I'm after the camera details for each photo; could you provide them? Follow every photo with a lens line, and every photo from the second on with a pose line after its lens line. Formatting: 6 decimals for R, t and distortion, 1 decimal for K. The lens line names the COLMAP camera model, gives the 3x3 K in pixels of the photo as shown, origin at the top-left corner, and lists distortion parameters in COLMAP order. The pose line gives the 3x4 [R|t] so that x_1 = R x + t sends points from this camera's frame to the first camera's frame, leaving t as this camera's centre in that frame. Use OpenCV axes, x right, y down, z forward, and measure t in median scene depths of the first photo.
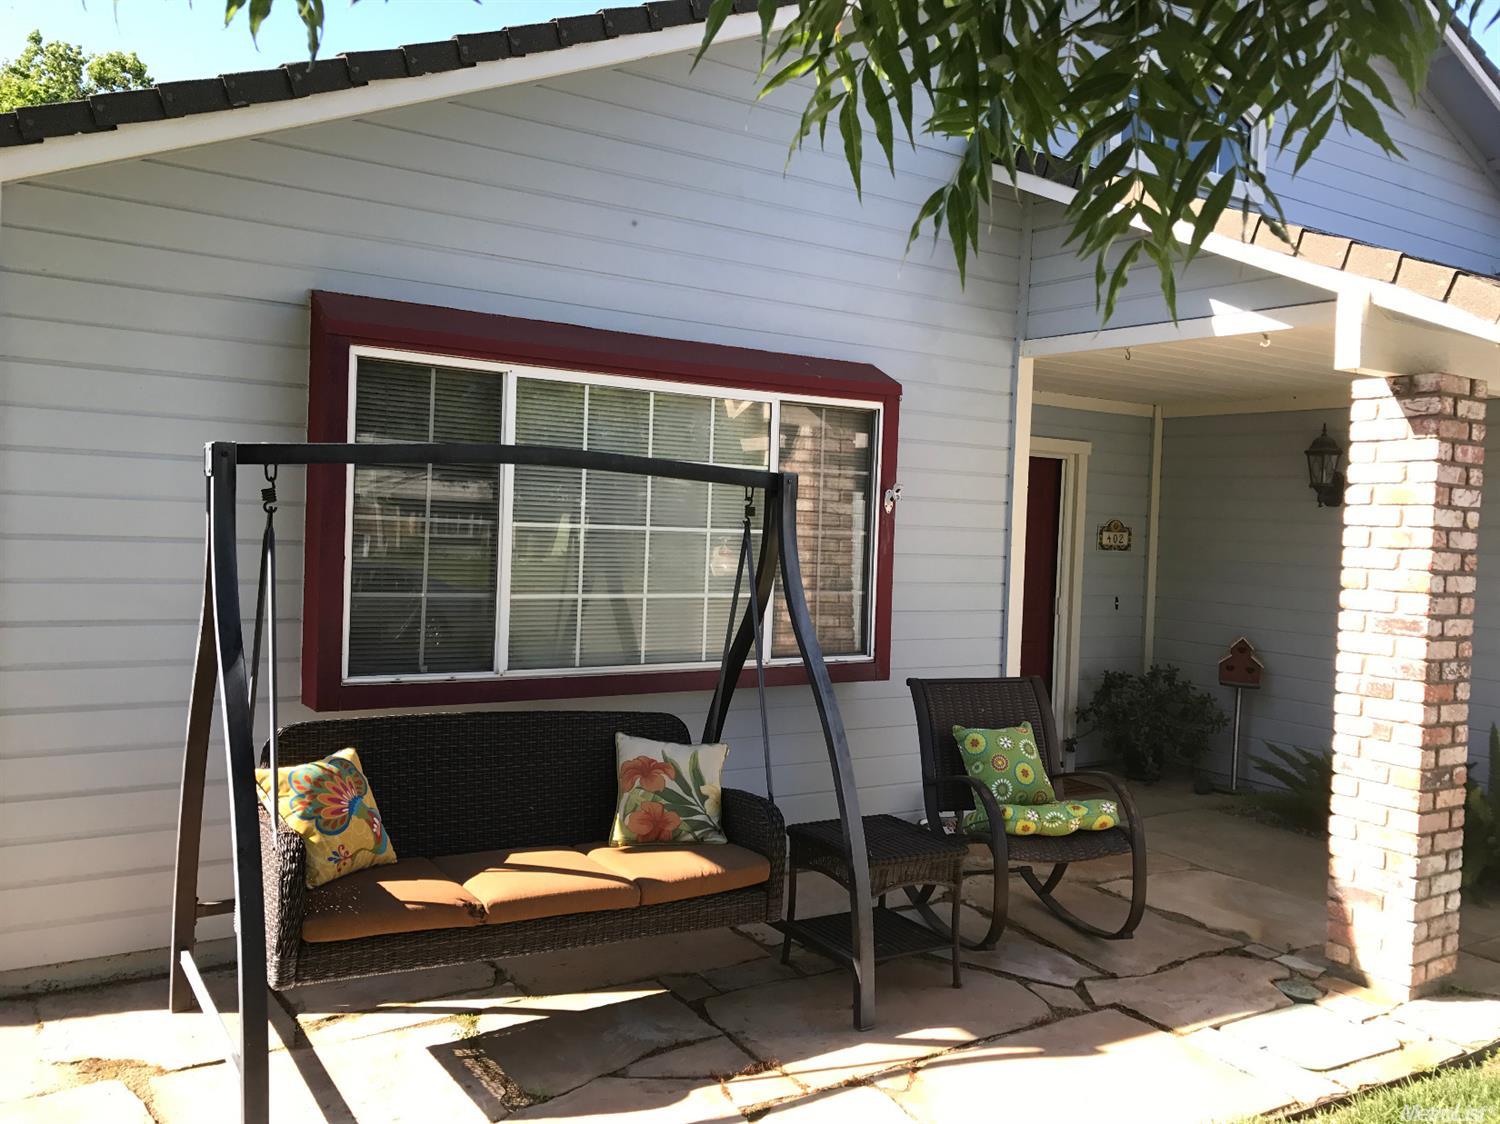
lens RADIAL K [[1233.1, 0, 750.0], [0, 1233.1, 562.0], [0, 0, 1]] dist [-0.005591, -0.002168]
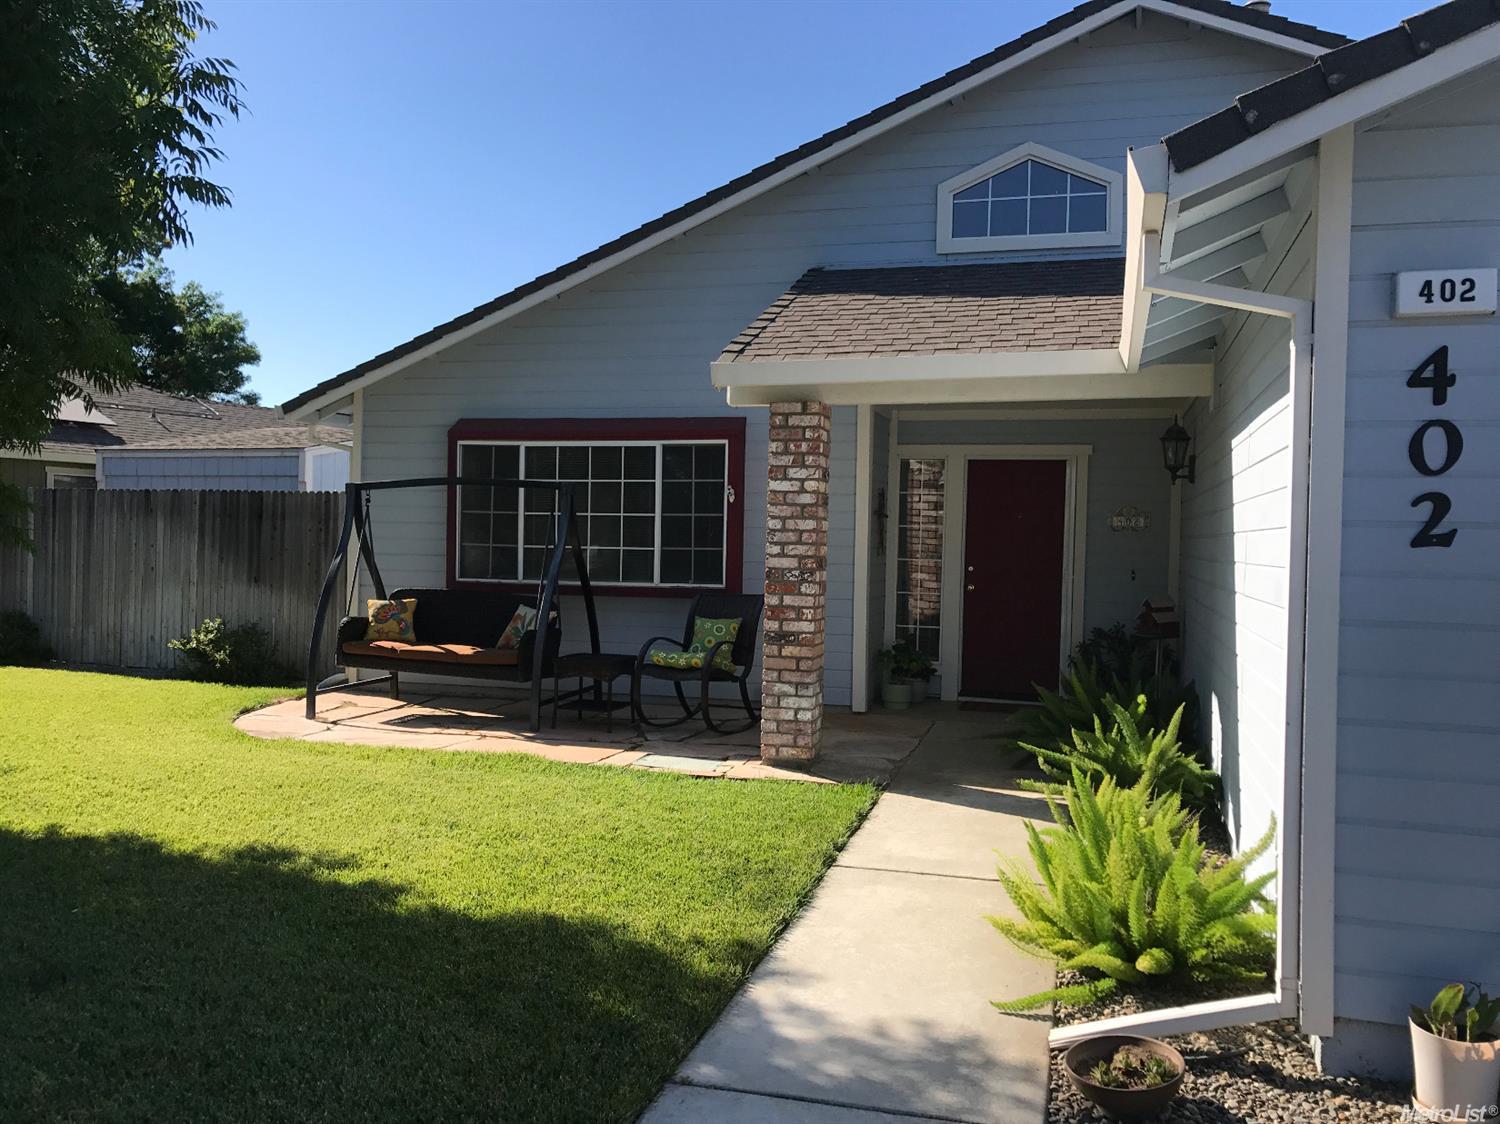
lens RADIAL K [[1240.1, 0, 750.0], [0, 1240.1, 562.0], [0, 0, 1]] dist [0.012245, 0.009687]
pose [[0.663085, -0.011864, -0.748450, 1.770133], [-0.017900, 0.999337, -0.031699, 0.122352], [0.748330, 0.034416, 0.662434, -0.168790]]
